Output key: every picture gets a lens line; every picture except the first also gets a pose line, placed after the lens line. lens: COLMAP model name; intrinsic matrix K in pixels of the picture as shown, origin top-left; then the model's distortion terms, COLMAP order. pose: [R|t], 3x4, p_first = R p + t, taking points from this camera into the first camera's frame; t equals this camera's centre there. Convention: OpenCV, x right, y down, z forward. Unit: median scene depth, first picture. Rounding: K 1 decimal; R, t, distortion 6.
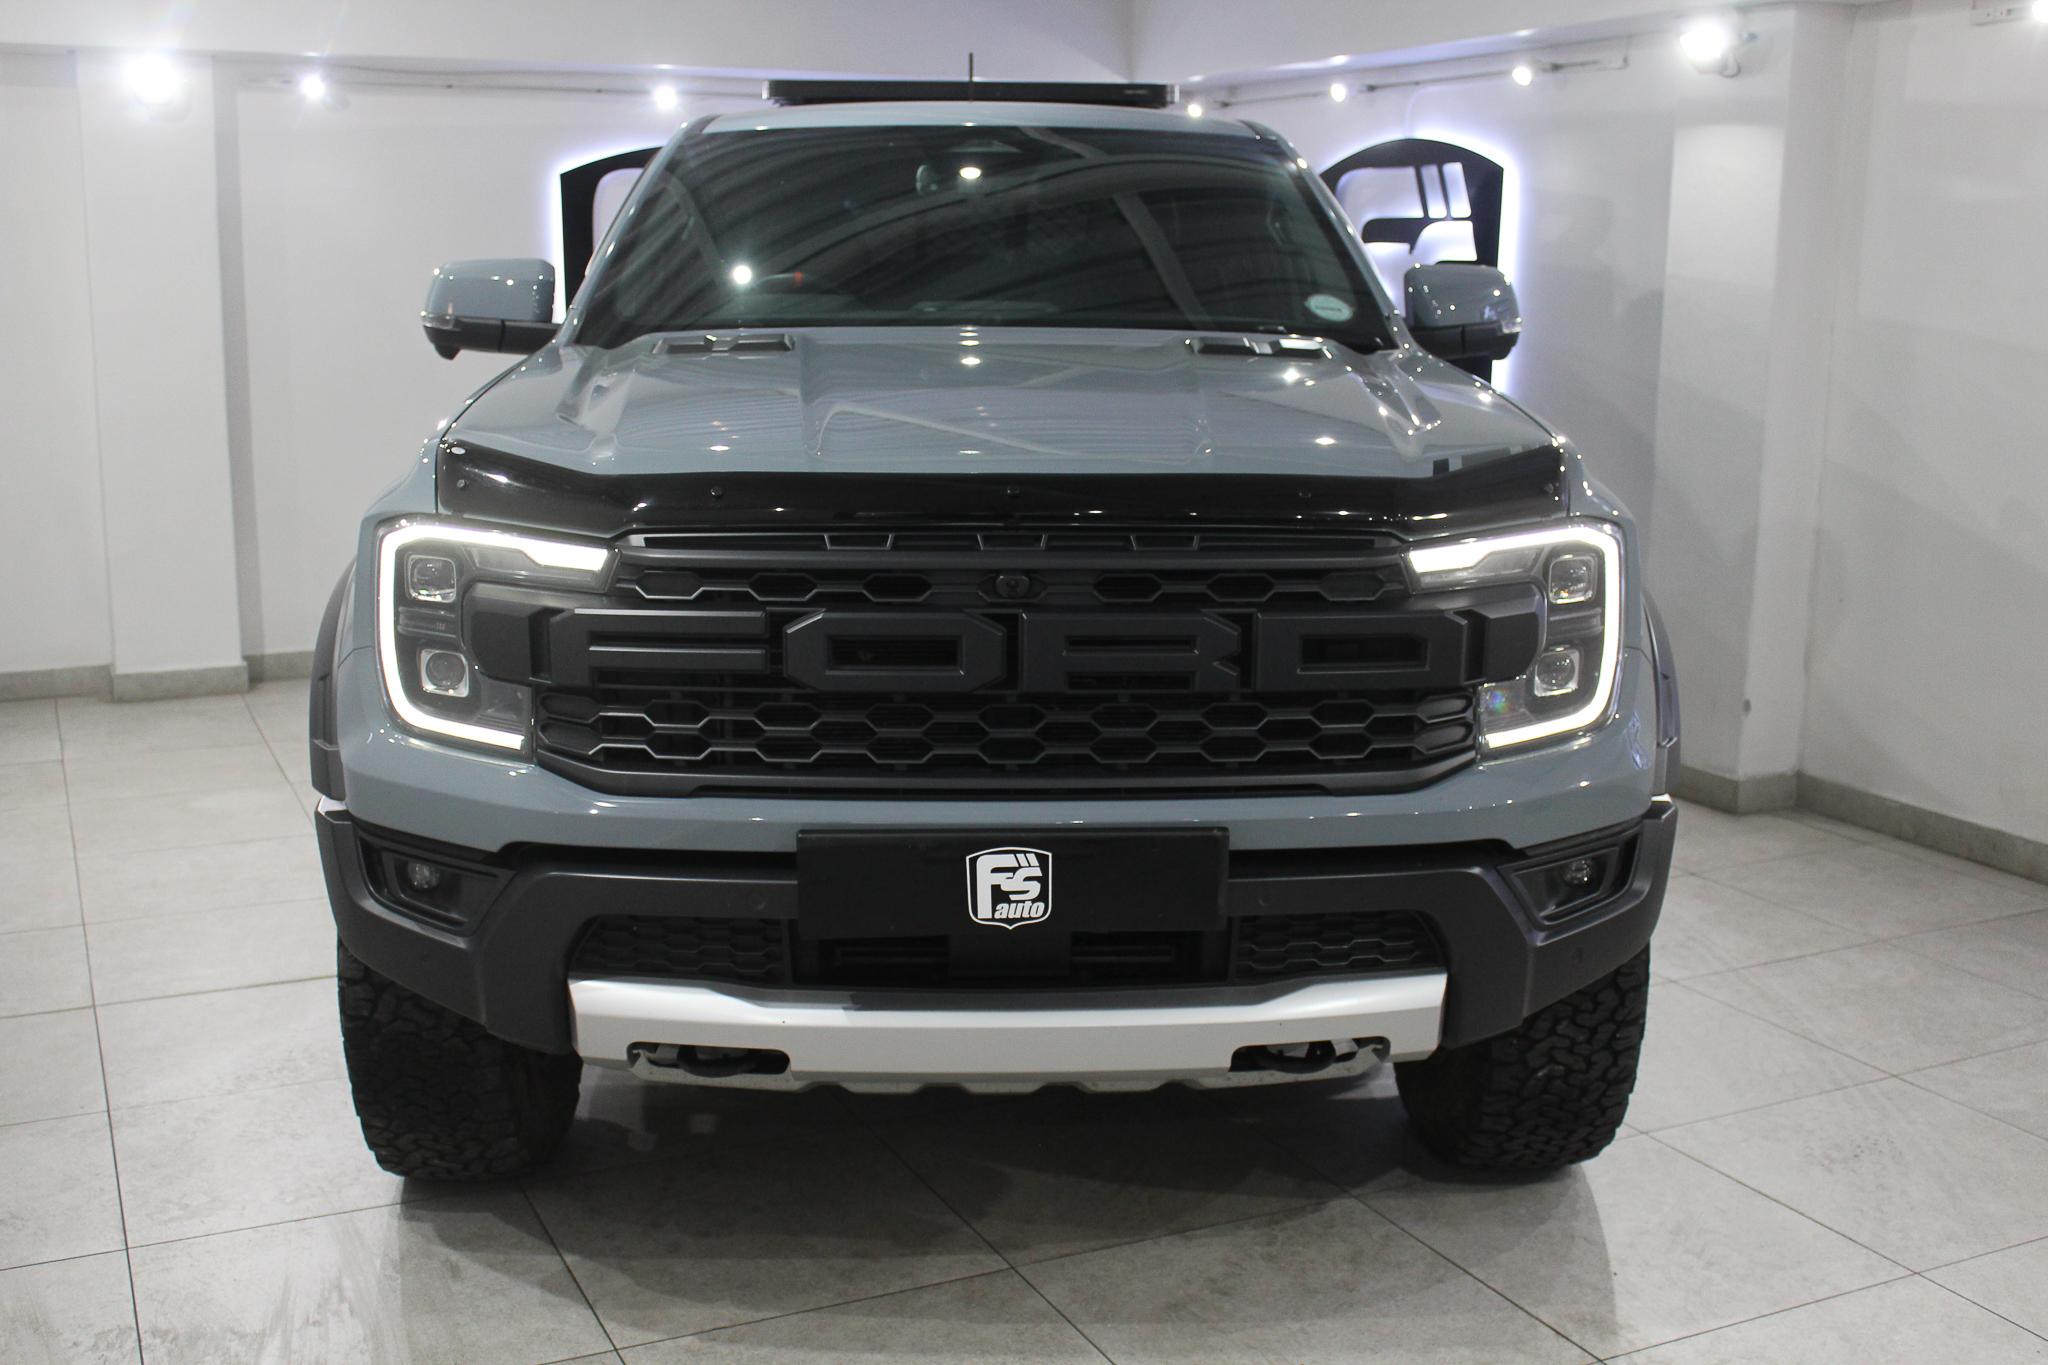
lens RADIAL K [[2168.3, 0, 1017.1], [0, 2168.3, 685.5], [0, 0, 1]] dist [-0.125675, 0.122945]
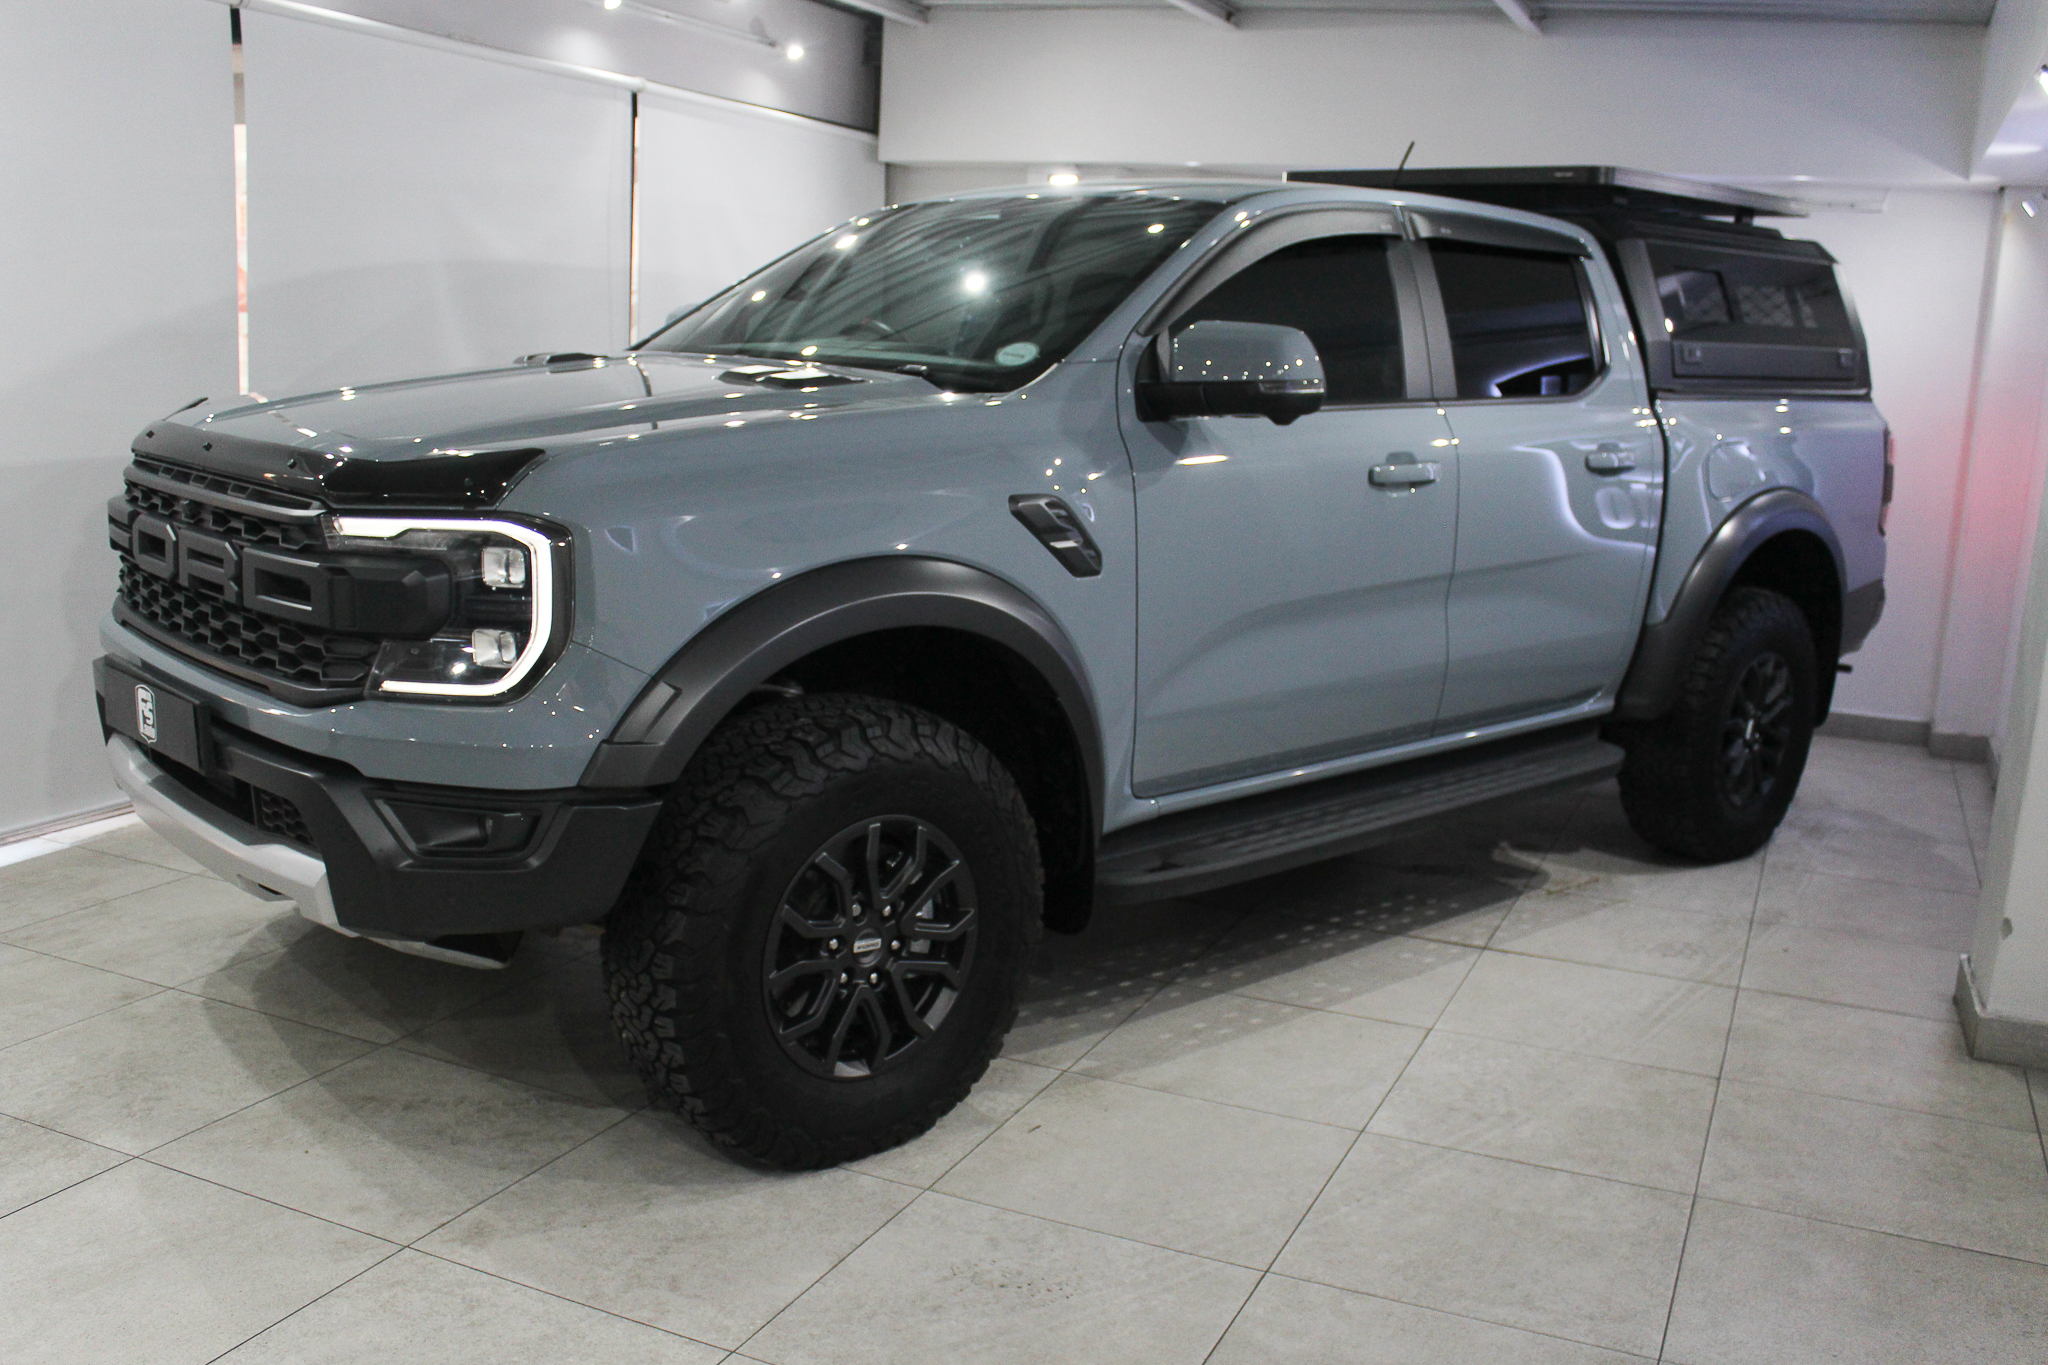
lens RADIAL K [[1864.7, 0, 1025.7], [0, 1864.7, 654.3], [0, 0, 1]] dist [-0.095355, 0.000483]
pose [[0.656663, 0.158998, -0.737234, 1.059650], [-0.188099, 0.981161, 0.044064, -0.091802], [0.730351, 0.109738, 0.674199, 0.497799]]
